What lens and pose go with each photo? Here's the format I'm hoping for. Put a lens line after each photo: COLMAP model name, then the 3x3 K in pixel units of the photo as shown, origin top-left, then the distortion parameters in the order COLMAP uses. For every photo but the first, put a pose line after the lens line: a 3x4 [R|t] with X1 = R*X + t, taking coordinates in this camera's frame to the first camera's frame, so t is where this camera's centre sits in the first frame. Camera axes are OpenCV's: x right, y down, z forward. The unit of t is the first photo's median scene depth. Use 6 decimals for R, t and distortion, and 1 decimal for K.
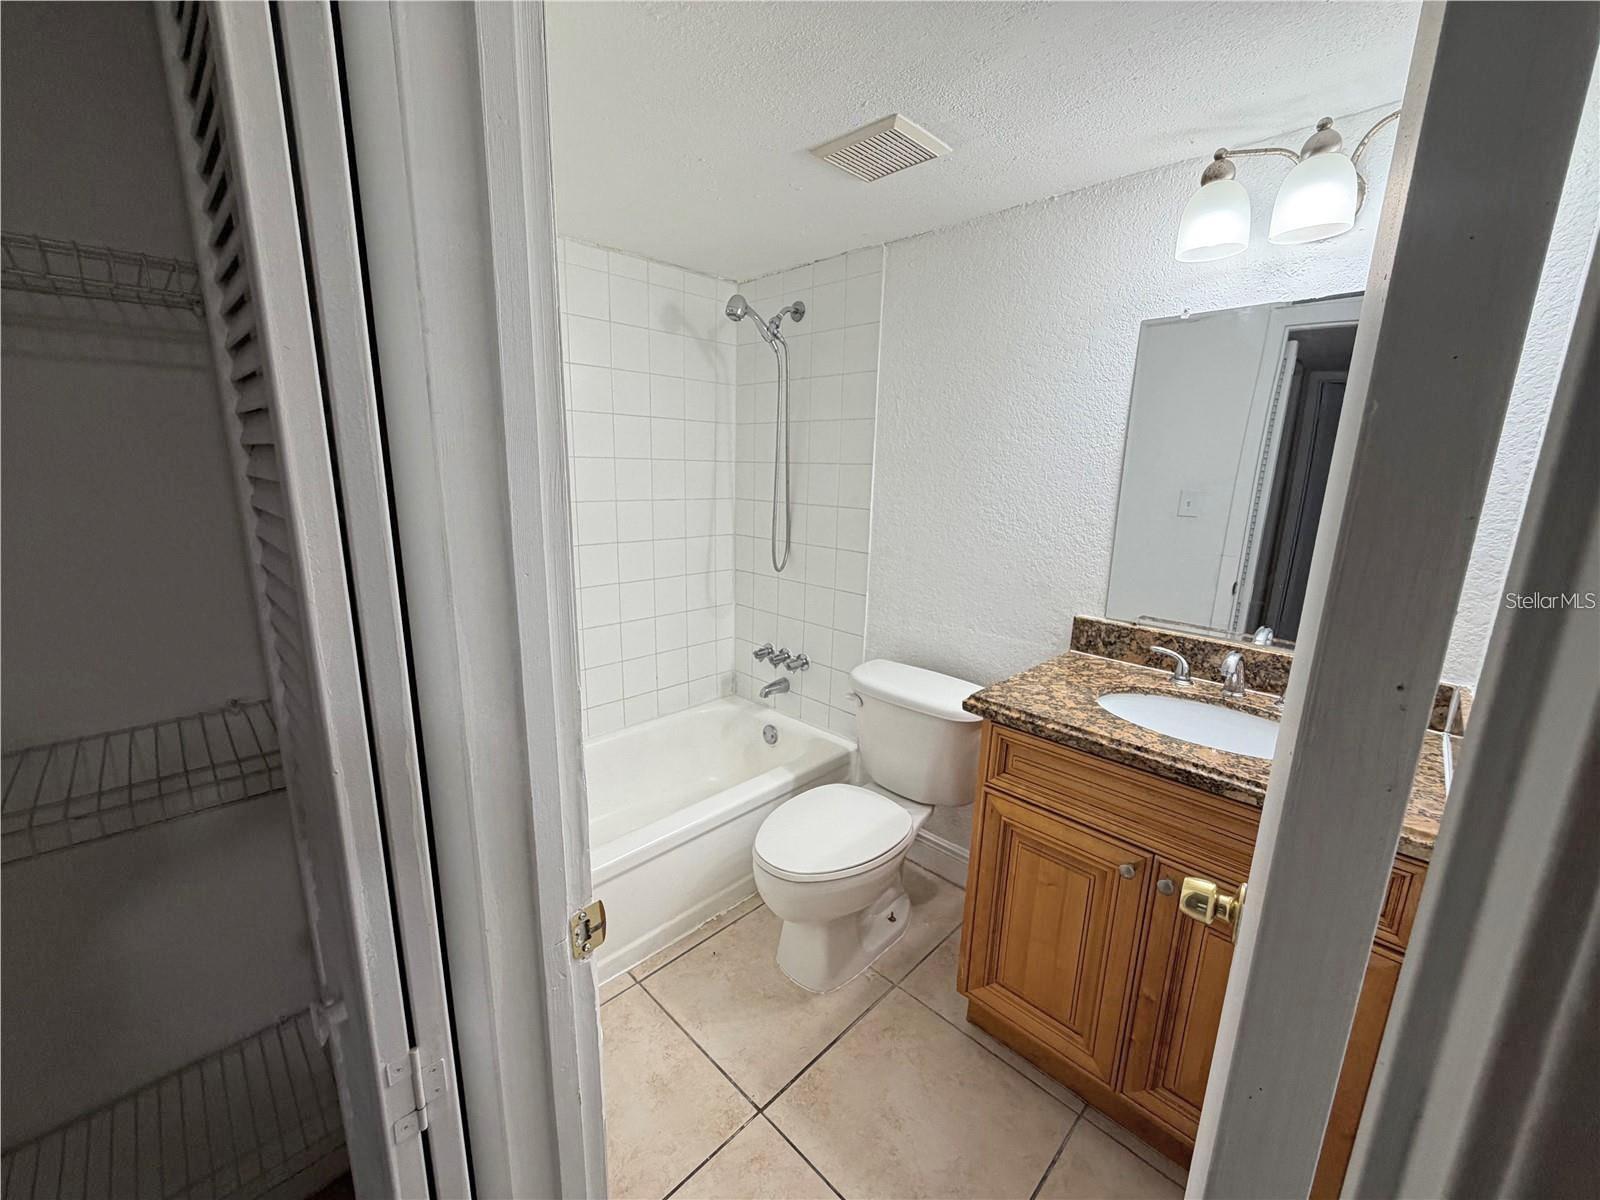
lens RADIAL K [[646.2, 0, 792.8], [0, 646.2, 606.4], [0, 0, 1]] dist [-0.000537, -0.000159]
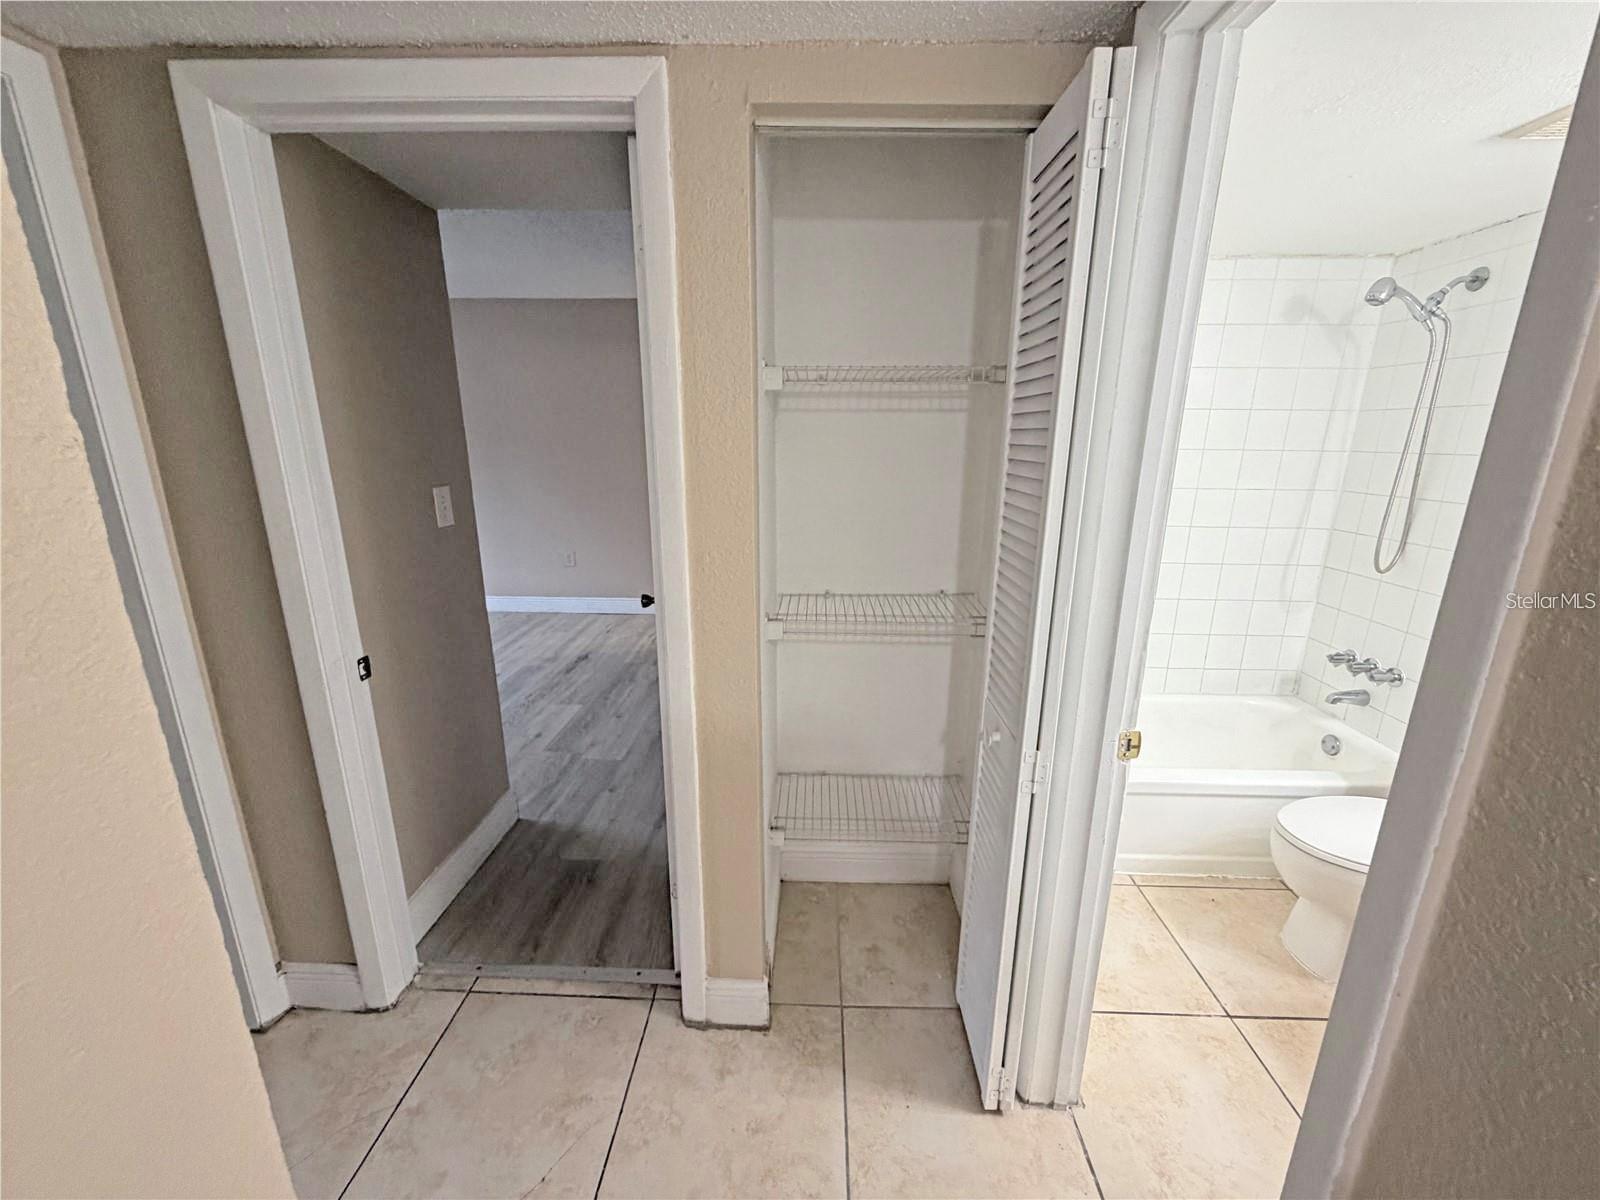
lens RADIAL K [[646.2, 0, 792.8], [0, 646.2, 606.4], [0, 0, 1]] dist [-0.000537, -0.000159]
pose [[0.687672, 0.170528, -0.705711, 0.069528], [-0.149763, 0.984437, 0.091945, 0.039740], [0.710407, 0.042461, 0.702509, -0.276299]]
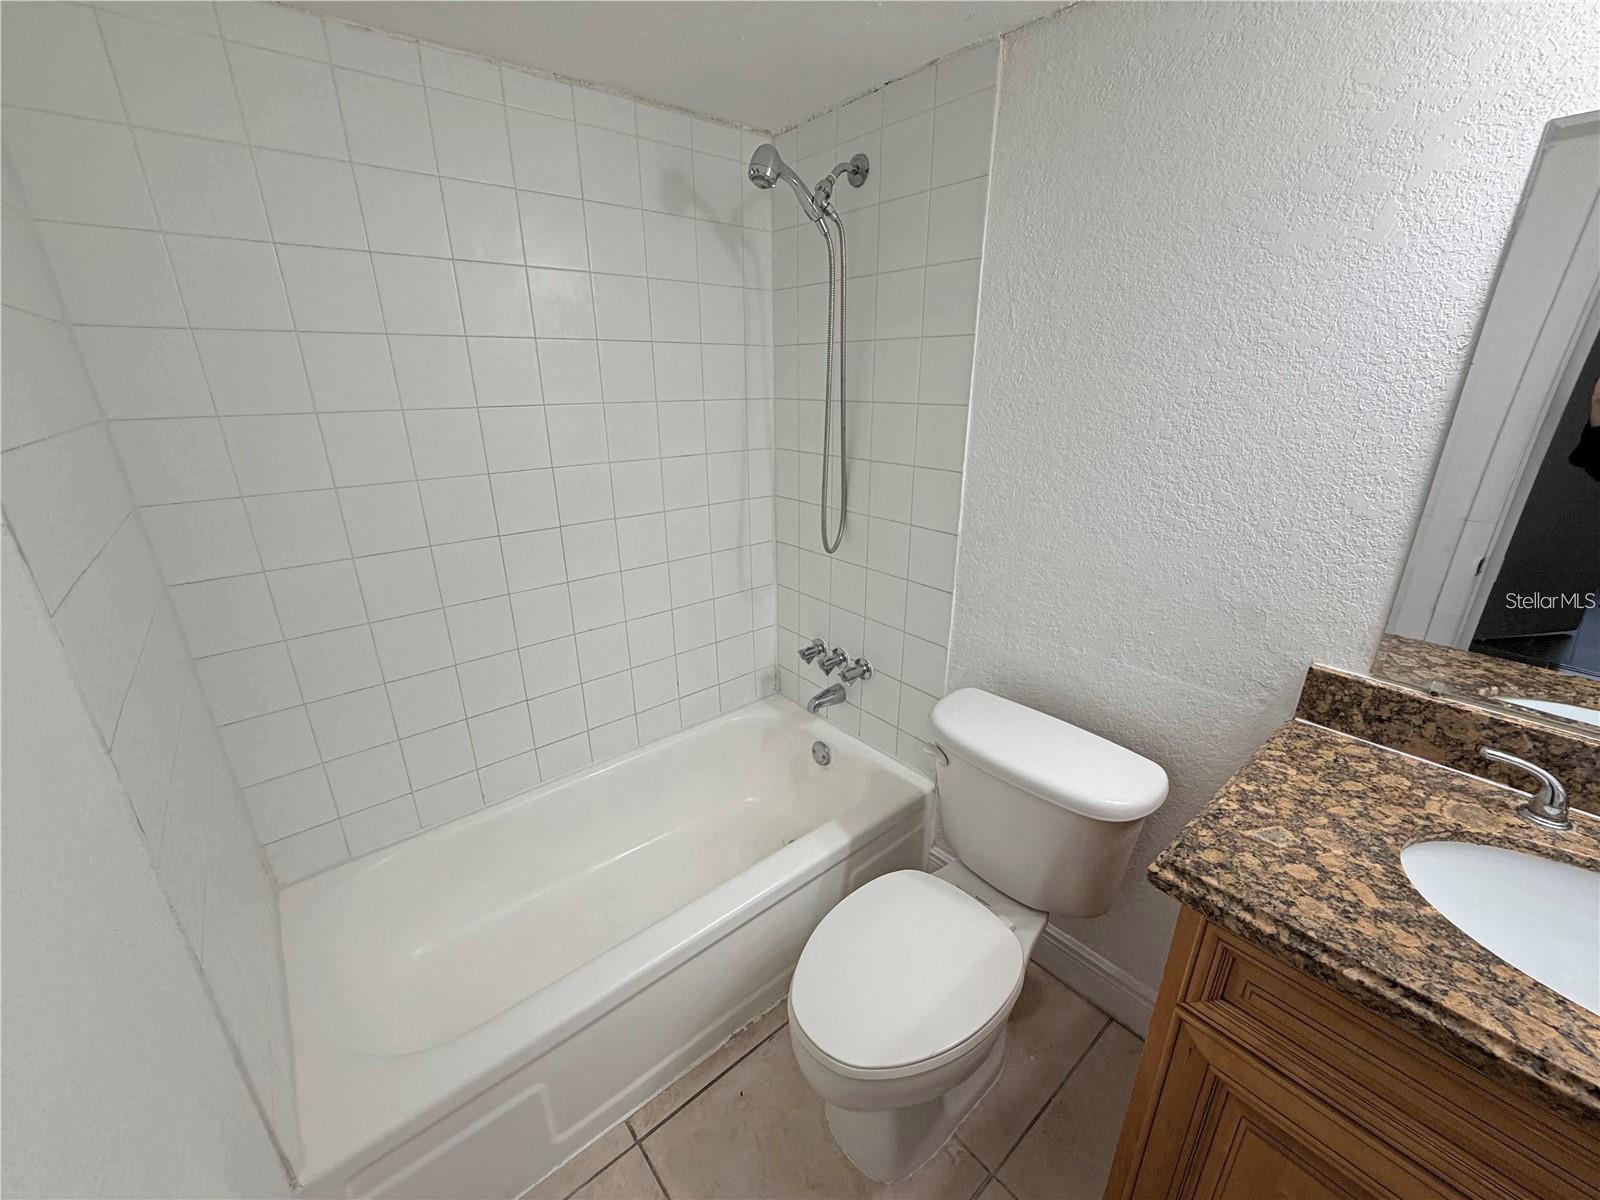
lens RADIAL K [[641.7, 0, 794.3], [0, 641.7, 605.1], [0, 0, 1]] dist [0.001457, -0.000162]
pose [[0.995802, 0.003643, -0.091464, 0.004452], [0.008161, 0.991696, 0.128343, -0.105357], [0.091172, -0.128551, 0.987503, 0.307752]]
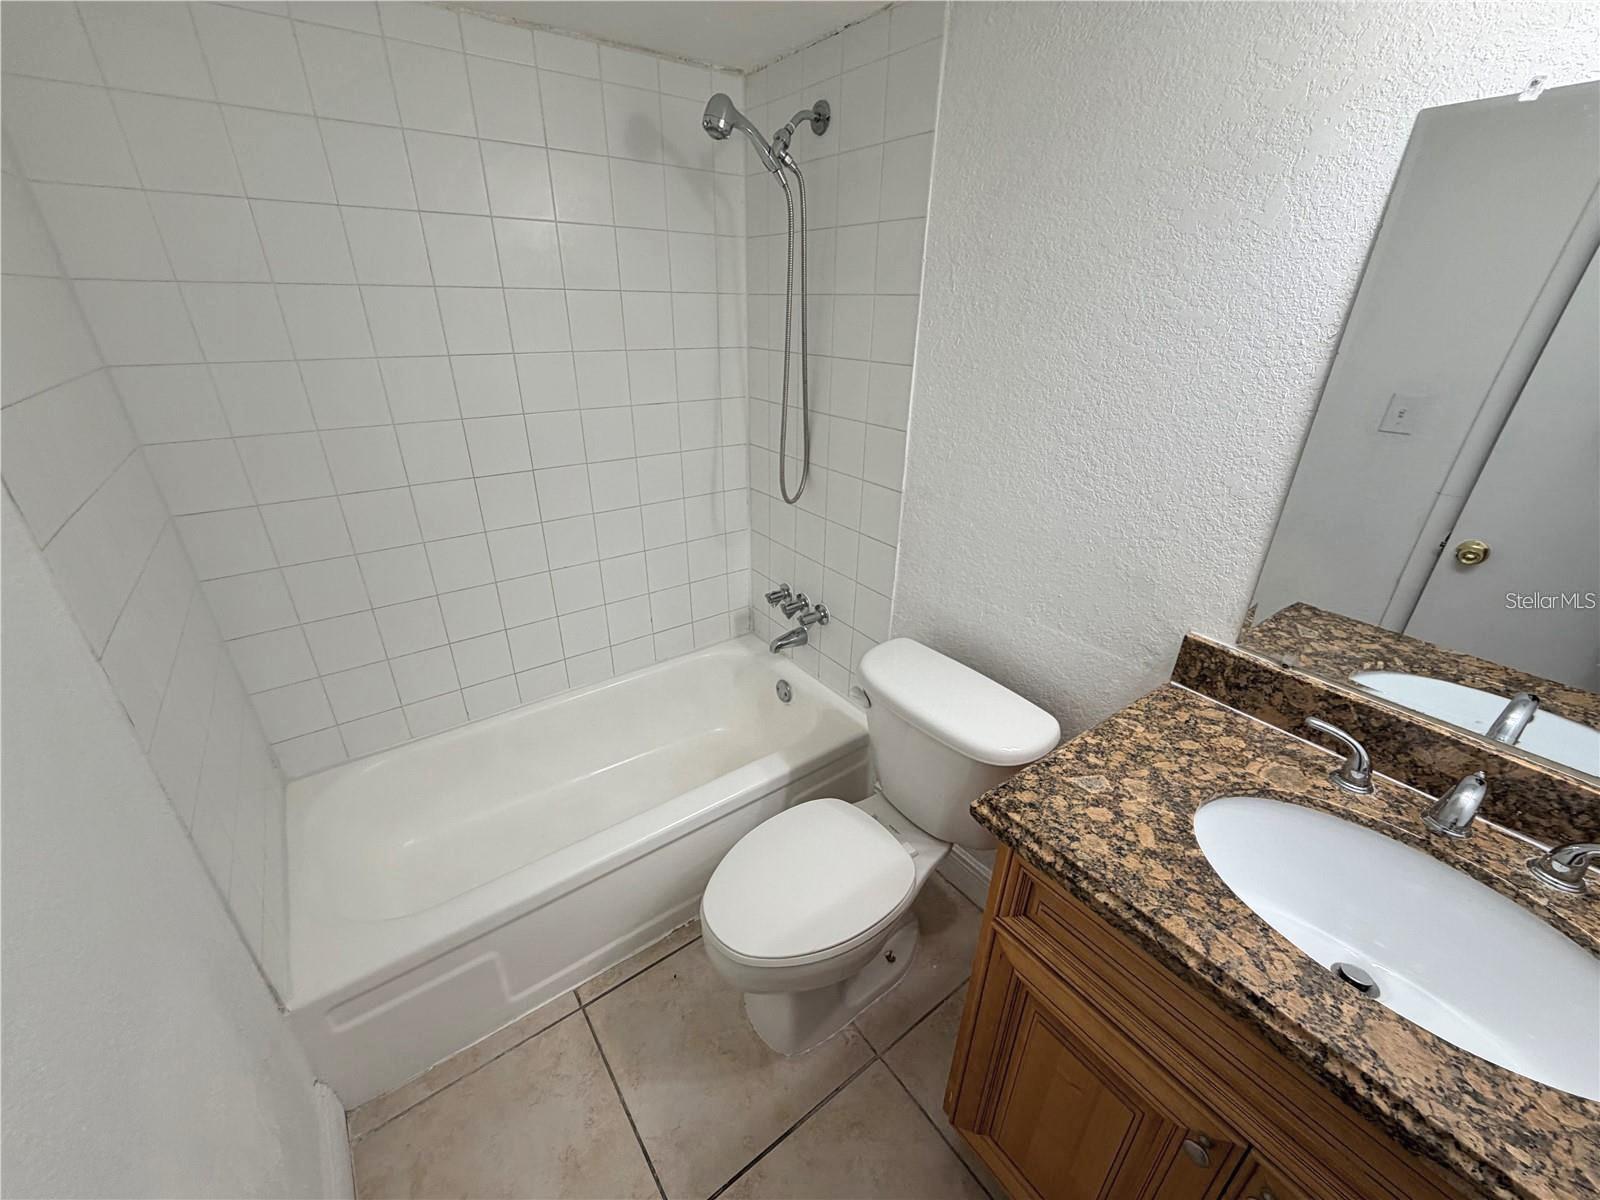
lens RADIAL K [[641.7, 0, 794.3], [0, 641.7, 605.1], [0, 0, 1]] dist [0.001457, -0.000162]
pose [[0.988377, 0.057242, -0.140831, 0.114311], [-0.024399, 0.974122, 0.224704, -0.127052], [0.150049, -0.218656, 0.964196, 0.272926]]
